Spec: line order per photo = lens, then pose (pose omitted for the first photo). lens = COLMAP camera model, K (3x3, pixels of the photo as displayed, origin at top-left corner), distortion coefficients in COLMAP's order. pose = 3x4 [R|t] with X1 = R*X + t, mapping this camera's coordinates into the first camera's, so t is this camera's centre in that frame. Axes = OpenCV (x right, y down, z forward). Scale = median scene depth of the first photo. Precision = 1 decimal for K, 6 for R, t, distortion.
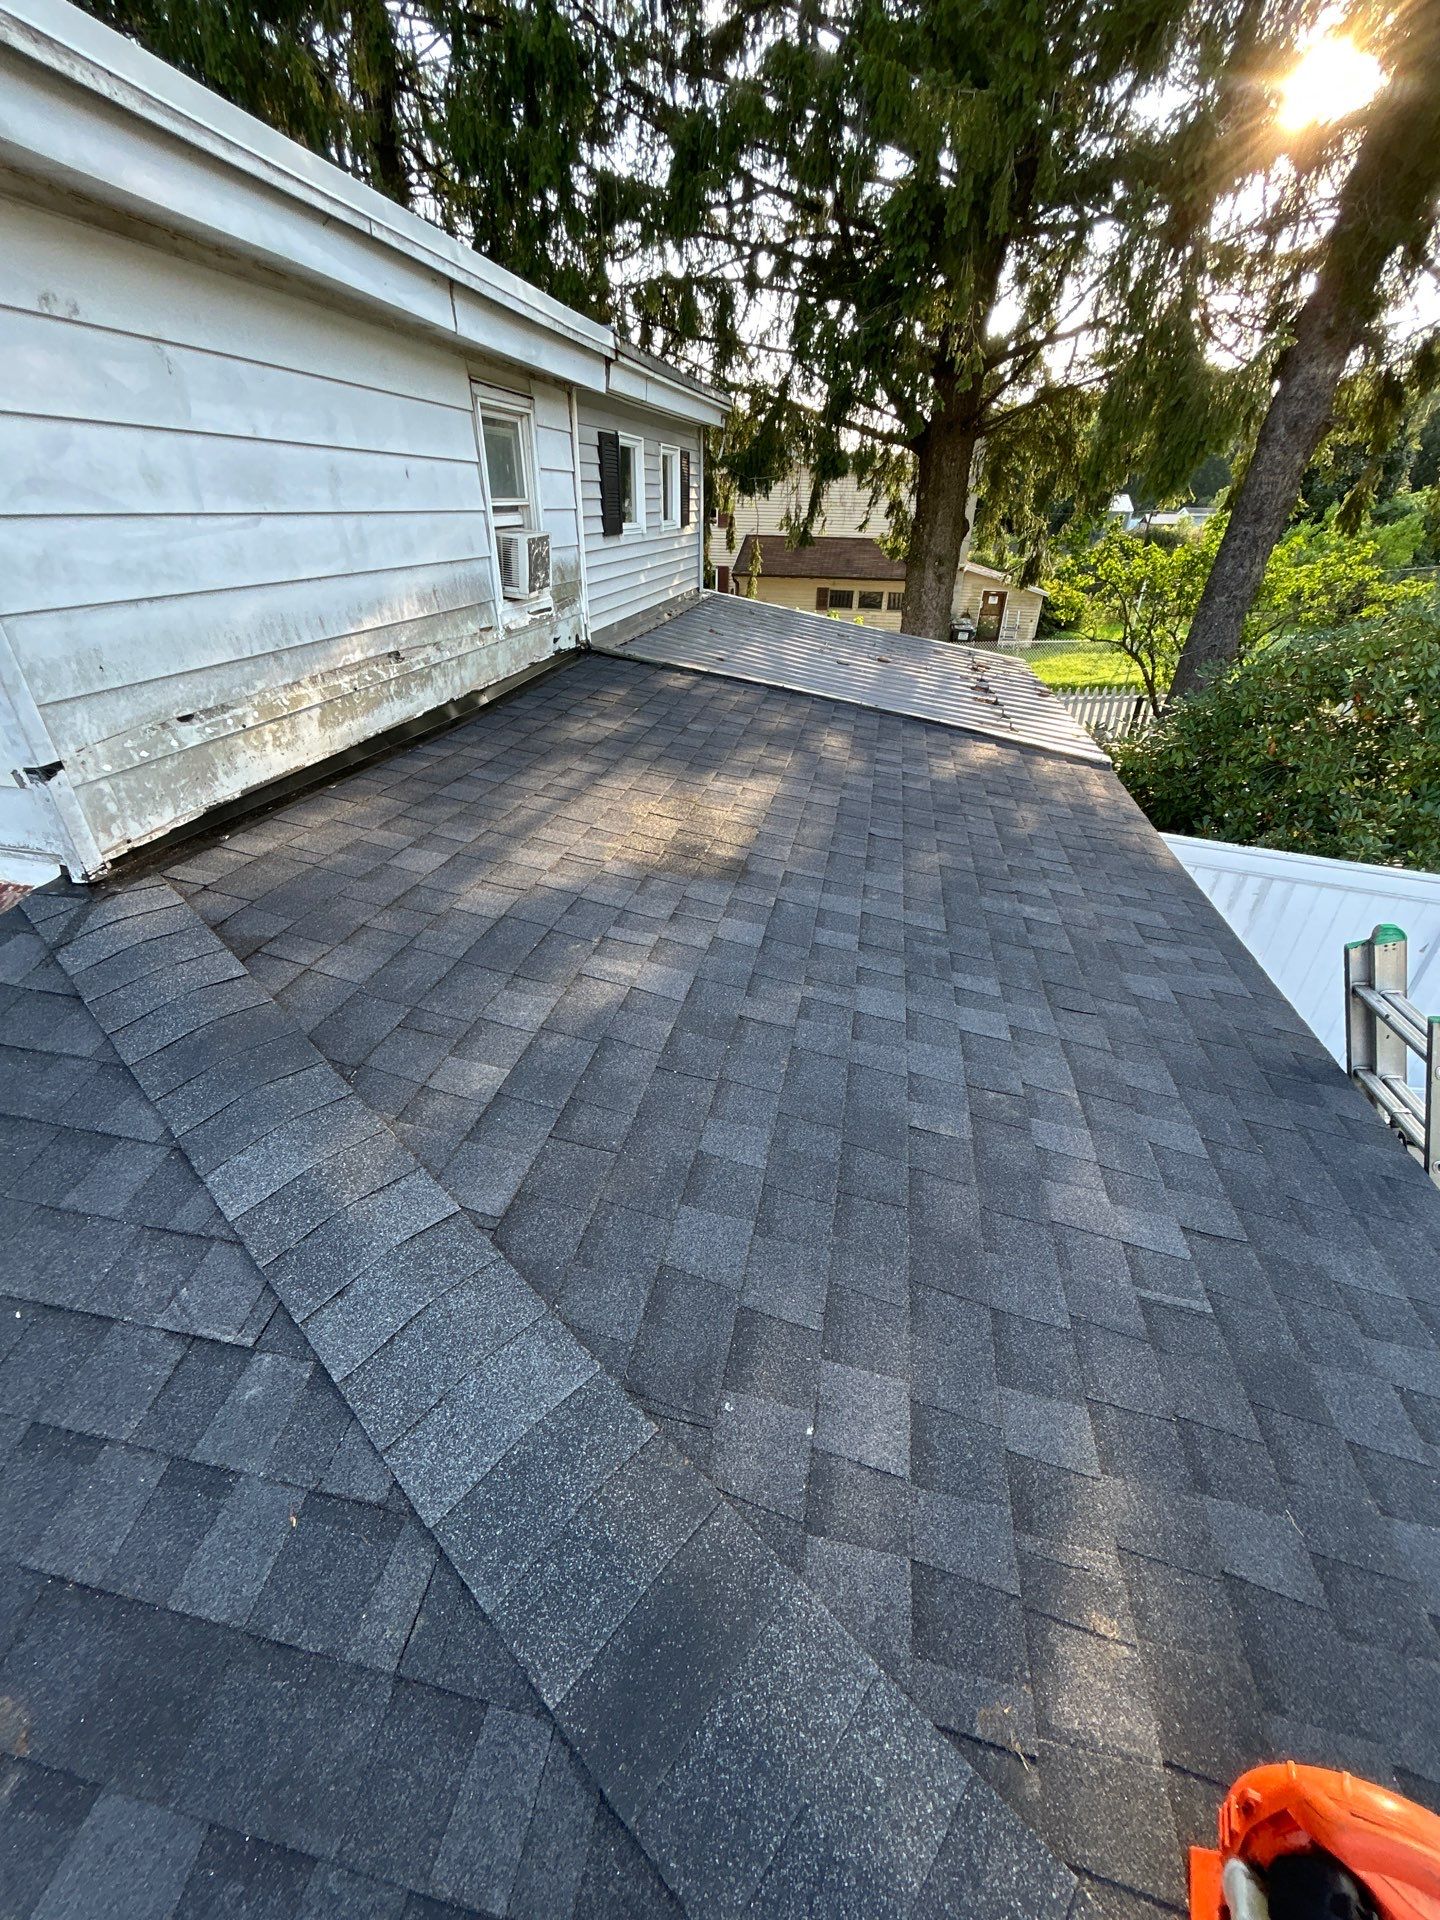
lens RADIAL K [[759.5, 0, 715.8], [0, 759.5, 955.9], [0, 0, 1]] dist [0.000690, 0.000151]
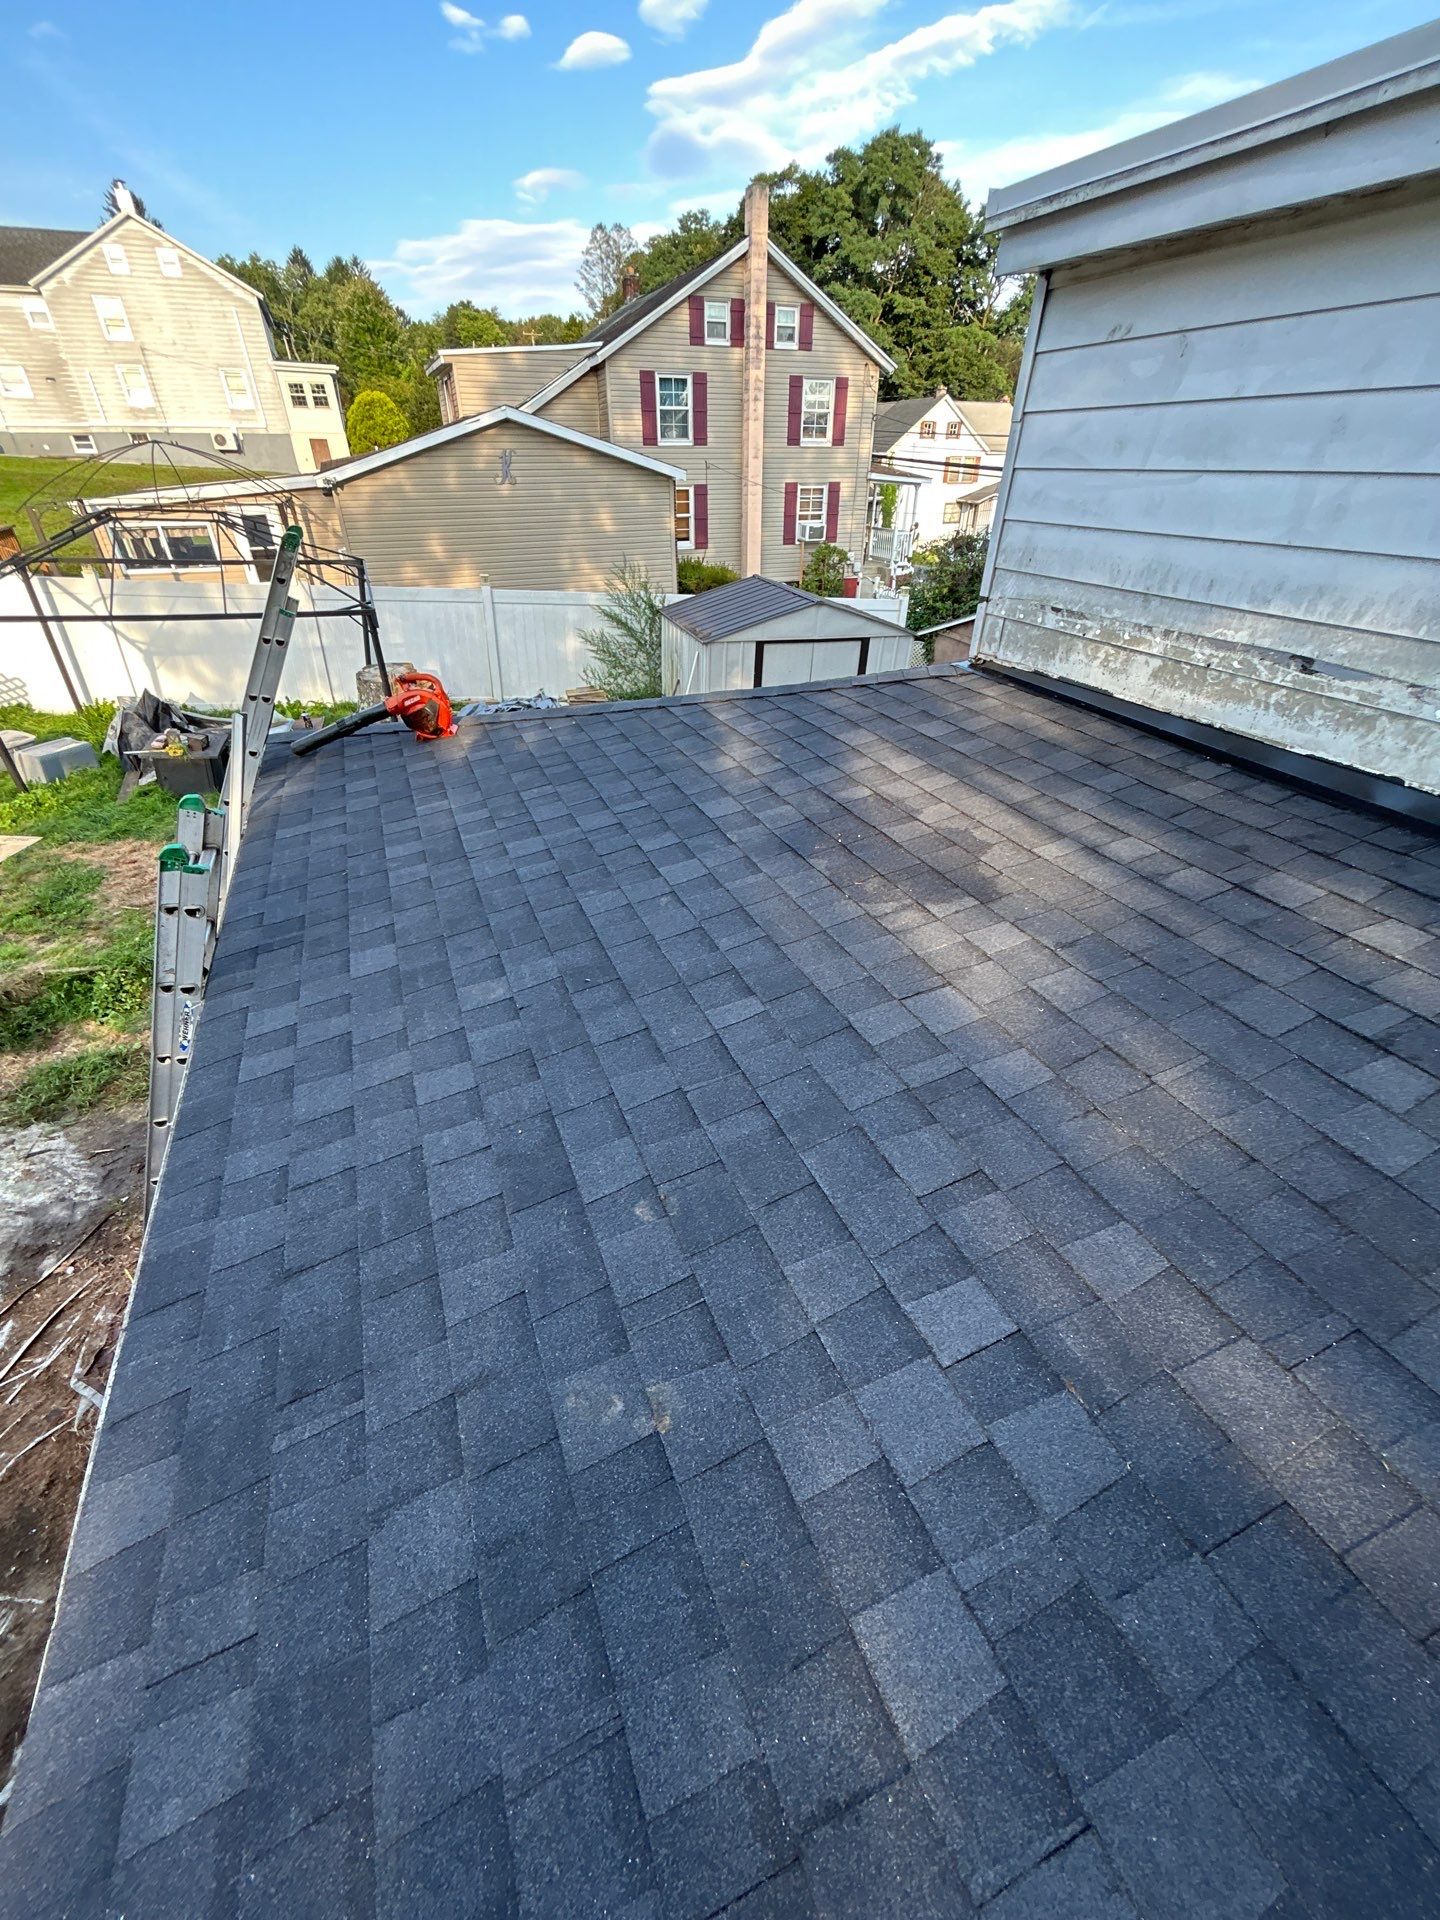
lens RADIAL K [[779.6, 0, 722.5], [0, 779.6, 953.2], [0, 0, 1]] dist [0.010149, 0.000159]
pose [[-0.825211, 0.292188, -0.483377, 0.582803], [-0.300080, 0.498234, 0.813459, -0.773038], [0.478517, 0.816327, -0.323468, 1.304324]]
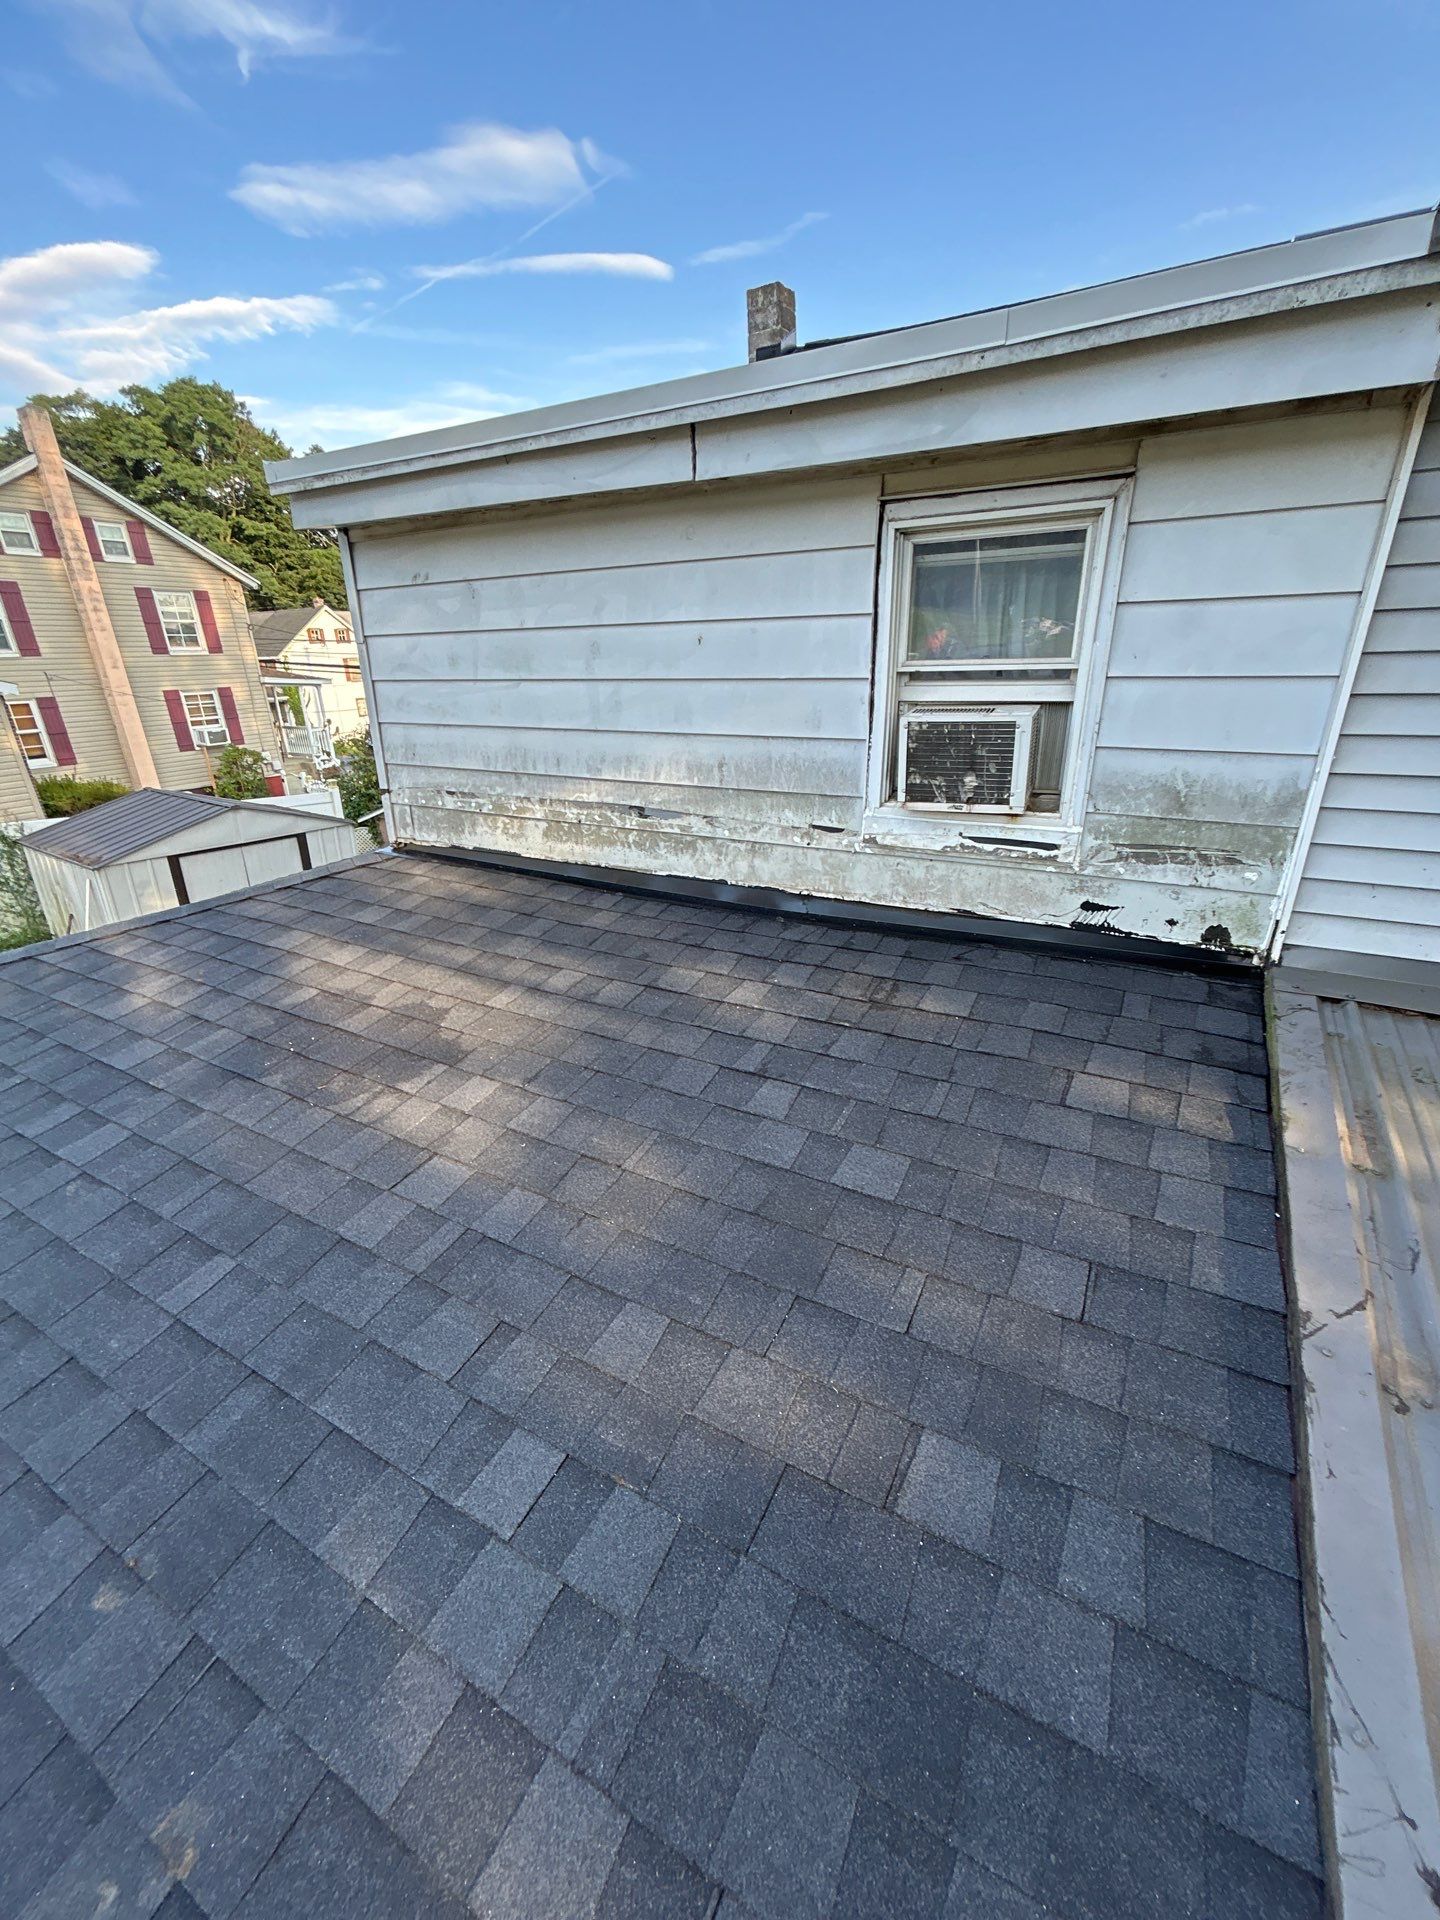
lens RADIAL K [[779.4, 0, 714.1], [0, 779.4, 958.3], [0, 0, 1]] dist [0.010029, 0.000322]
pose [[-0.312476, 0.348448, -0.883710, 0.568936], [-0.468555, 0.752711, 0.462474, -0.828303], [0.826326, 0.558579, -0.071937, 1.357082]]
